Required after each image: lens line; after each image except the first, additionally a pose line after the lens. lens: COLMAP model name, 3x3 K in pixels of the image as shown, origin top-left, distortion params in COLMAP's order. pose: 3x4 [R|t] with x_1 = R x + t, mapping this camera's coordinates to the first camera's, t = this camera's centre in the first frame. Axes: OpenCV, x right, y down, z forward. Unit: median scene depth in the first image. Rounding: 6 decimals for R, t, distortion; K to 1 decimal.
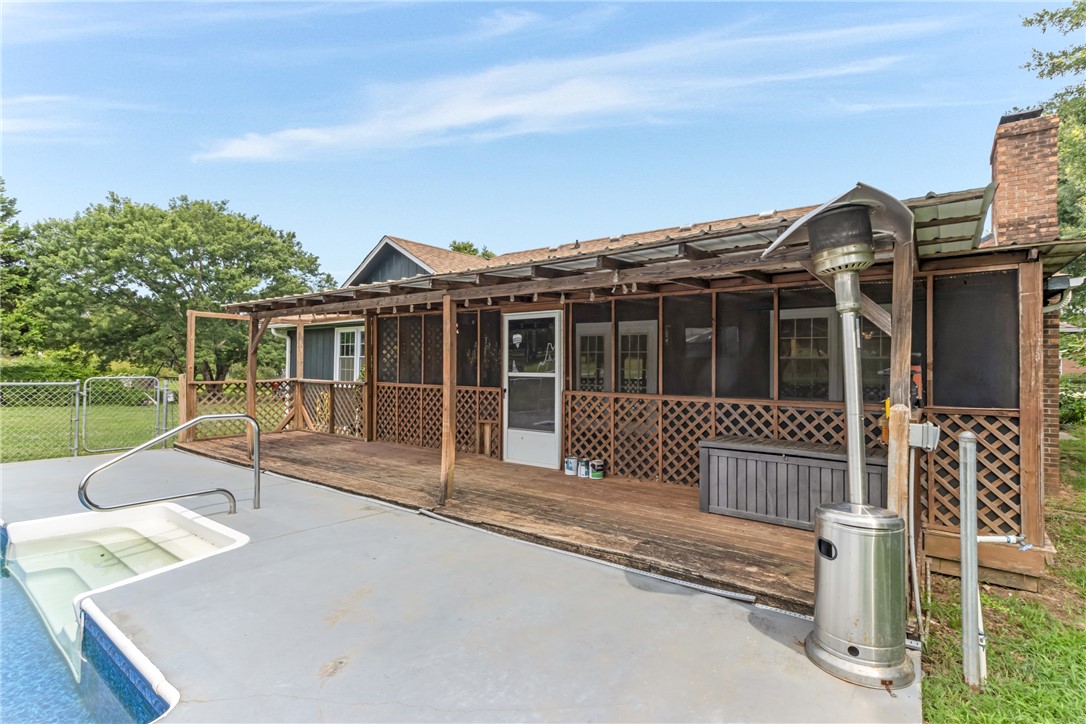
lens RADIAL K [[502.1, 0, 542.5], [0, 502.1, 366.0], [0, 0, 1]] dist [0.003756, 0.000311]
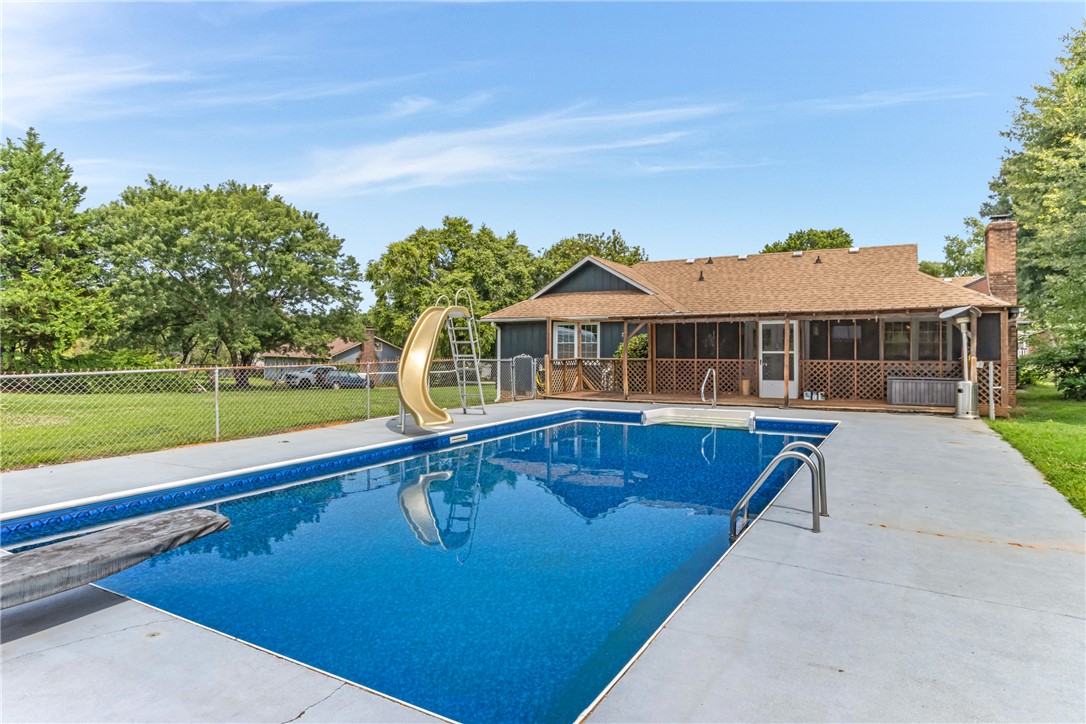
lens RADIAL K [[606.9, 0, 543.3], [0, 606.9, 356.2], [0, 0, 1]] dist [-0.005126, -0.000387]
pose [[0.993093, -0.011889, 0.116729, -1.370537], [0.010557, 0.999872, 0.012024, -0.007775], [-0.116857, -0.010708, 0.993091, -1.420826]]
